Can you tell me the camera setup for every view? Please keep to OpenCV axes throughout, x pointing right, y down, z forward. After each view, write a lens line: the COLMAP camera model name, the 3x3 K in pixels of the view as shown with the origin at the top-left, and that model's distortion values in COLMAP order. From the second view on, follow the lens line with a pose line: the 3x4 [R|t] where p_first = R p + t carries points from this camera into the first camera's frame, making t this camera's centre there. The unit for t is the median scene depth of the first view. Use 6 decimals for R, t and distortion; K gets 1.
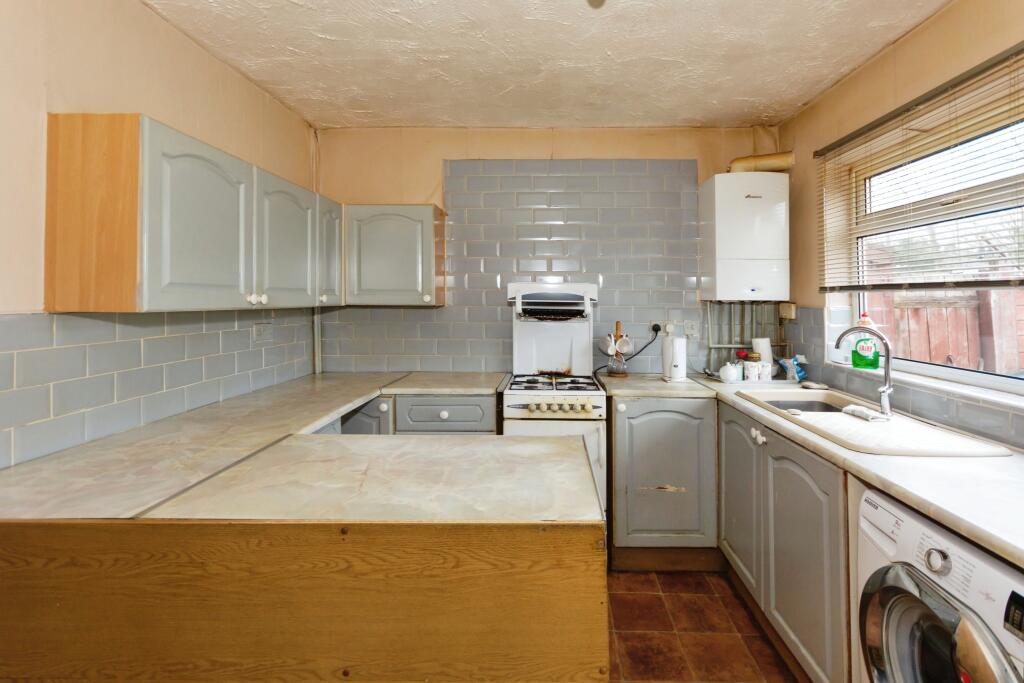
lens RADIAL K [[450.9, 0, 531.9], [0, 450.9, 303.0], [0, 0, 1]] dist [0.000835, -0.000117]
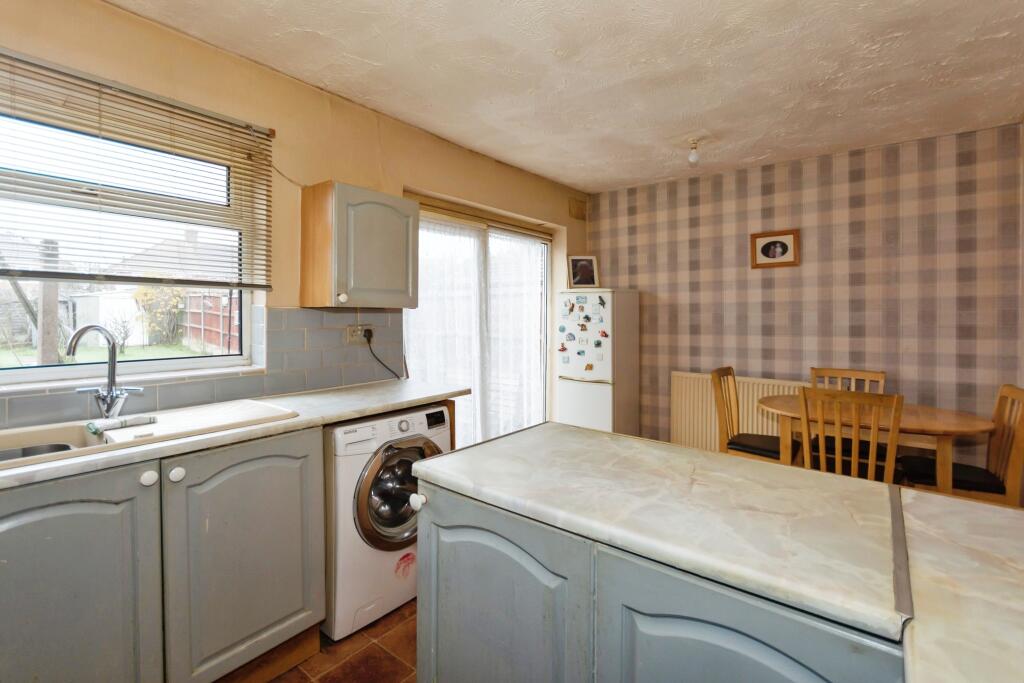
lens RADIAL K [[450.9, 0, 510.4], [0, 450.9, 309.6], [0, 0, 1]] dist [0.000835, -0.000117]
pose [[-0.780337, -0.006291, 0.625328, -0.668736], [-0.011883, 0.999918, -0.004769, 0.035570], [-0.625247, -0.011152, -0.780347, 2.003837]]
